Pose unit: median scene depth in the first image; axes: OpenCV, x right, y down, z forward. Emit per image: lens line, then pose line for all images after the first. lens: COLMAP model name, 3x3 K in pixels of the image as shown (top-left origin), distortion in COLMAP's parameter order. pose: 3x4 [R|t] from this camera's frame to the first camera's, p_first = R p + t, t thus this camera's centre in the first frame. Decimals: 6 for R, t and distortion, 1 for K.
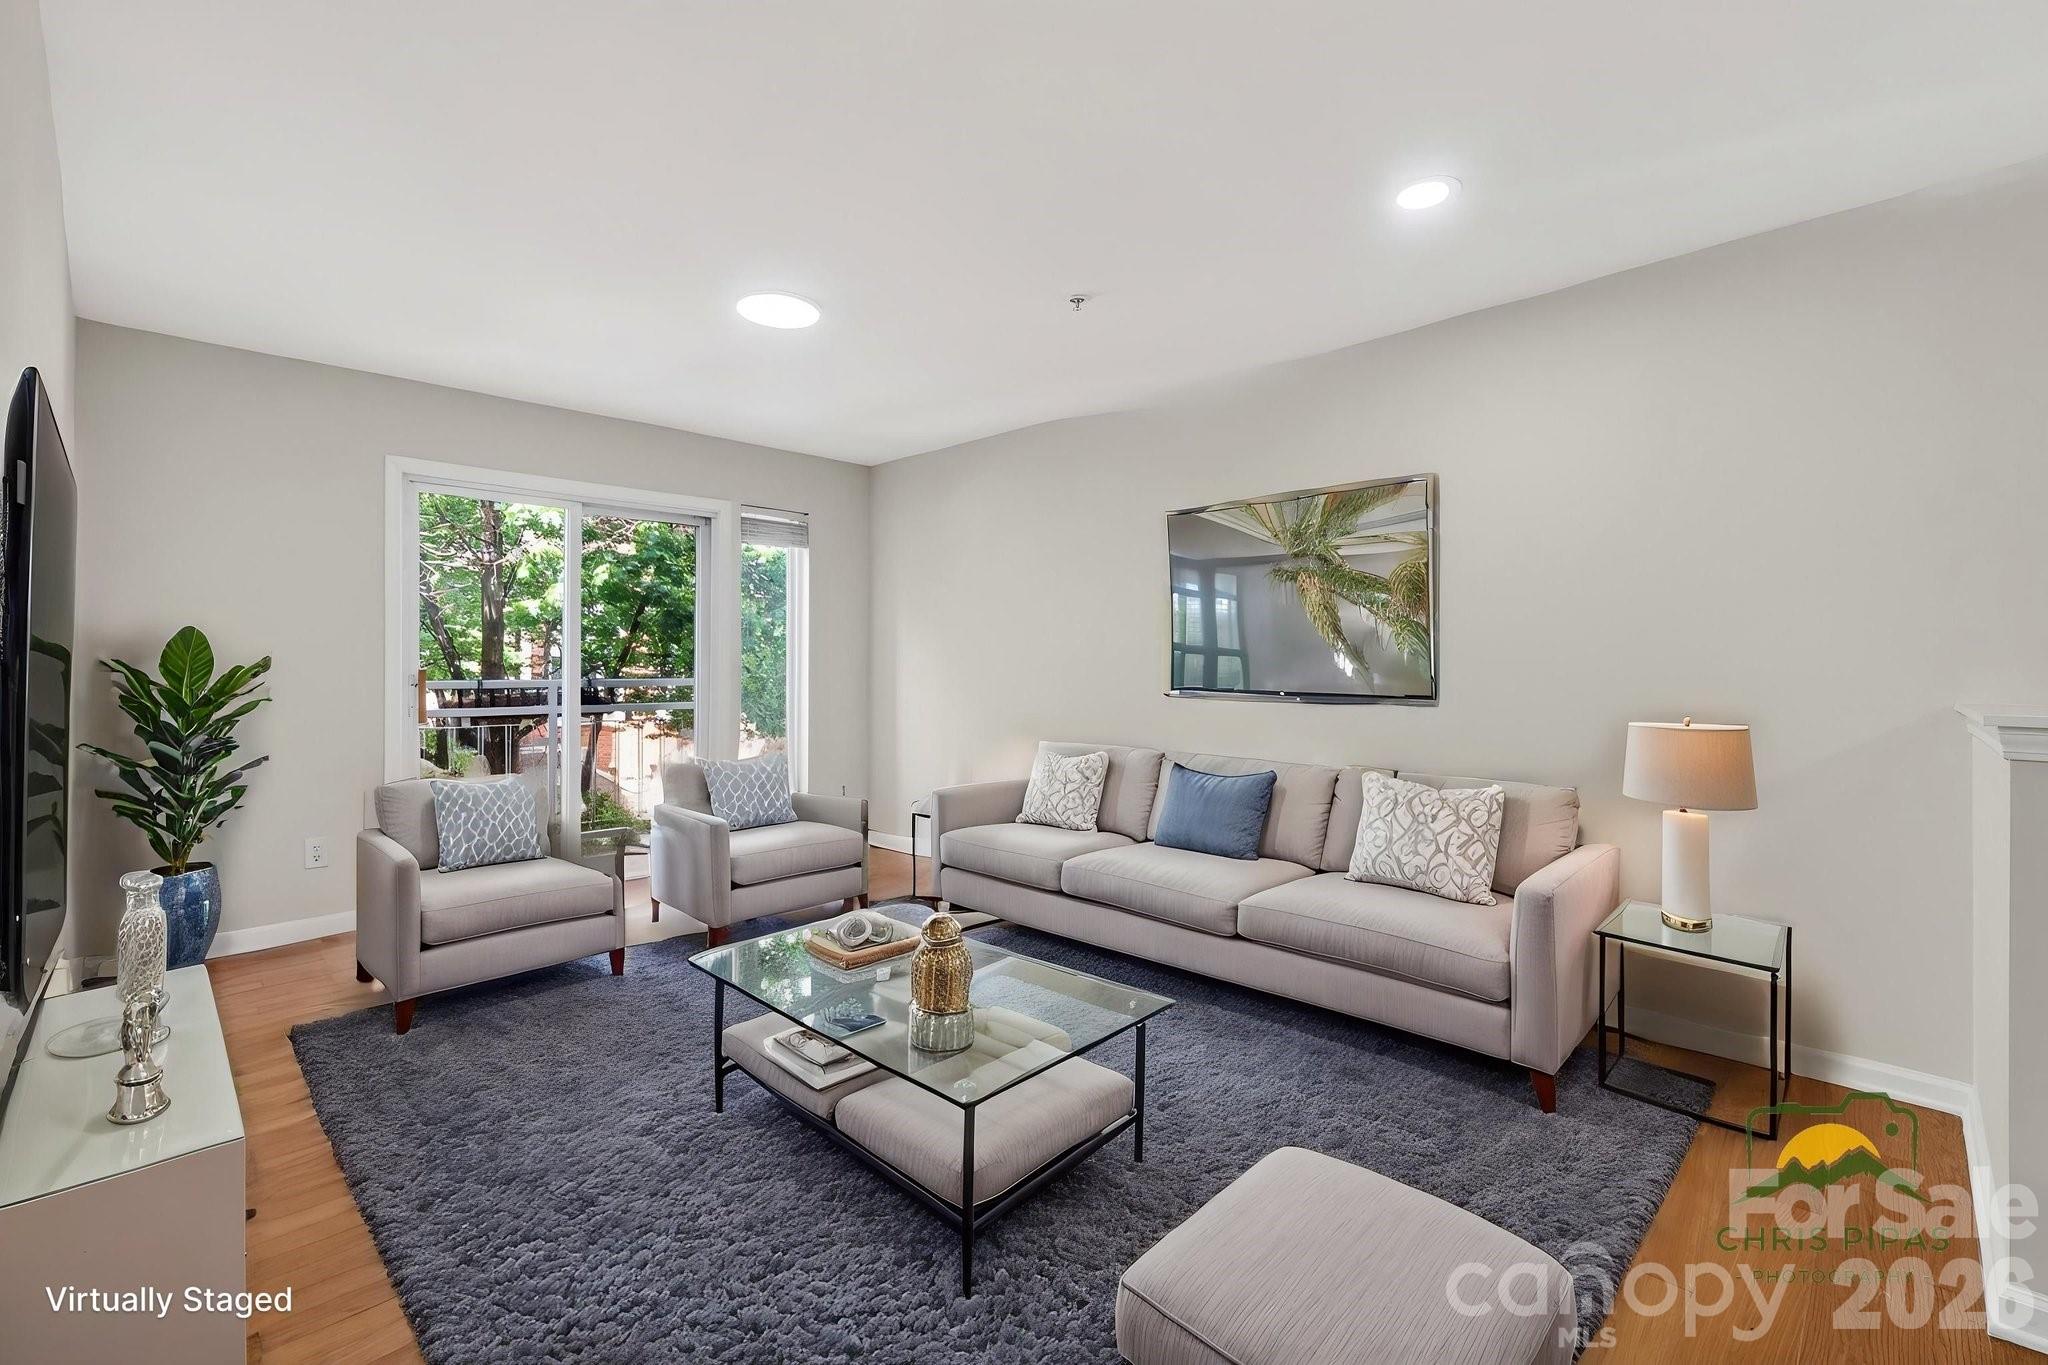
lens RADIAL K [[898.0, 0, 1004.3], [0, 898.0, 666.4], [0, 0, 1]] dist [-0.000834, -0.002331]
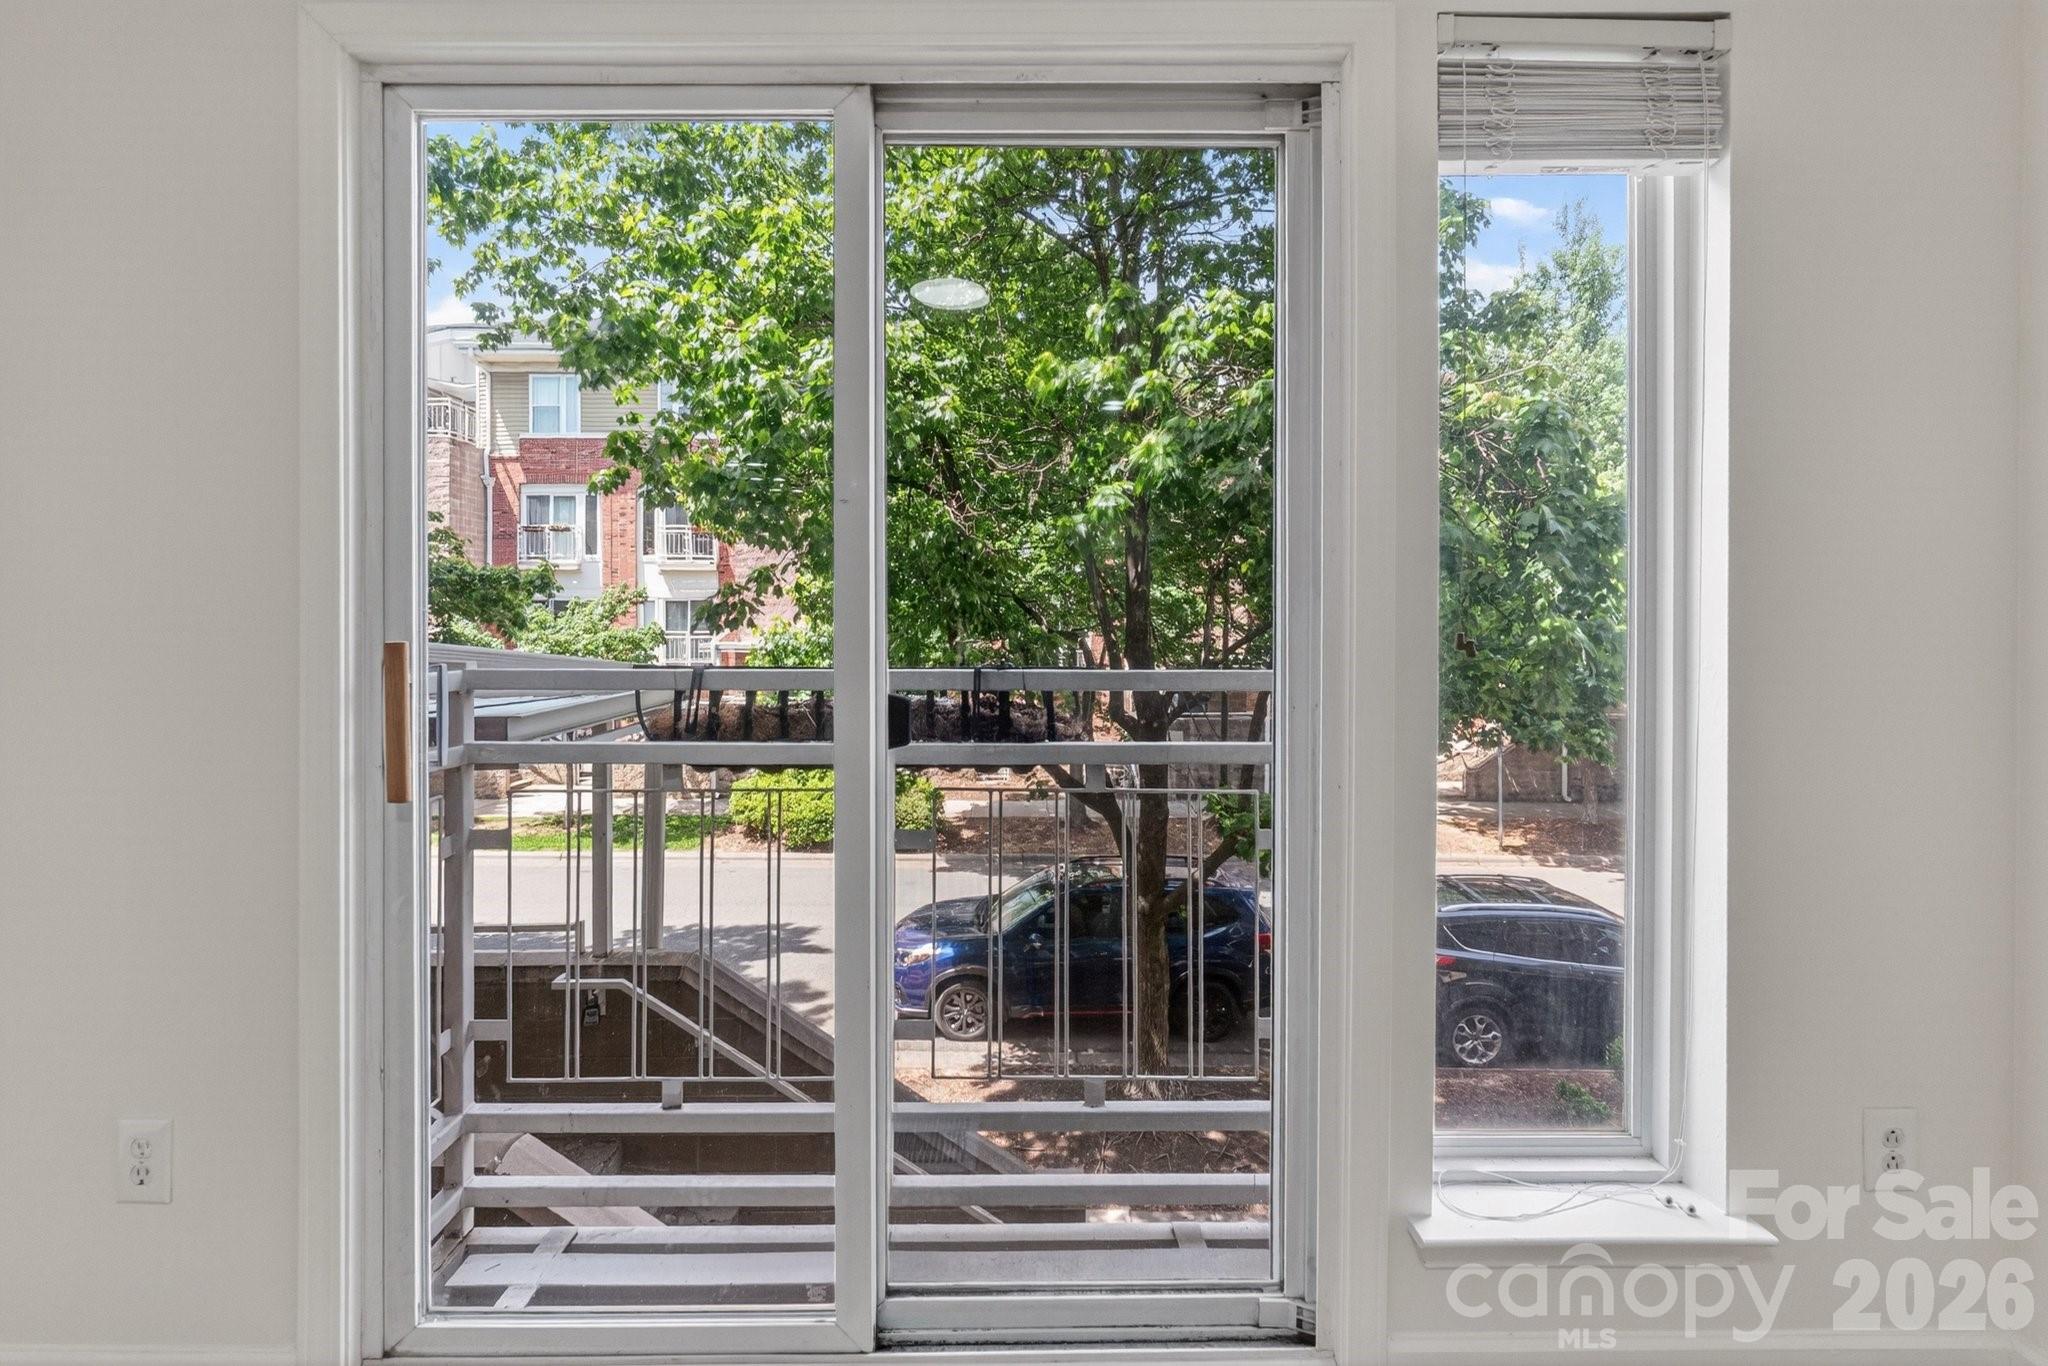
lens RADIAL K [[898.0, 0, 1026.2], [0, 898.0, 610.0], [0, 0, 1]] dist [-0.000834, -0.002331]
pose [[0.722782, -0.012225, -0.690968, -0.207865], [0.002265, 0.999880, -0.015322, -0.001592], [0.691073, 0.009509, 0.722723, 0.757833]]
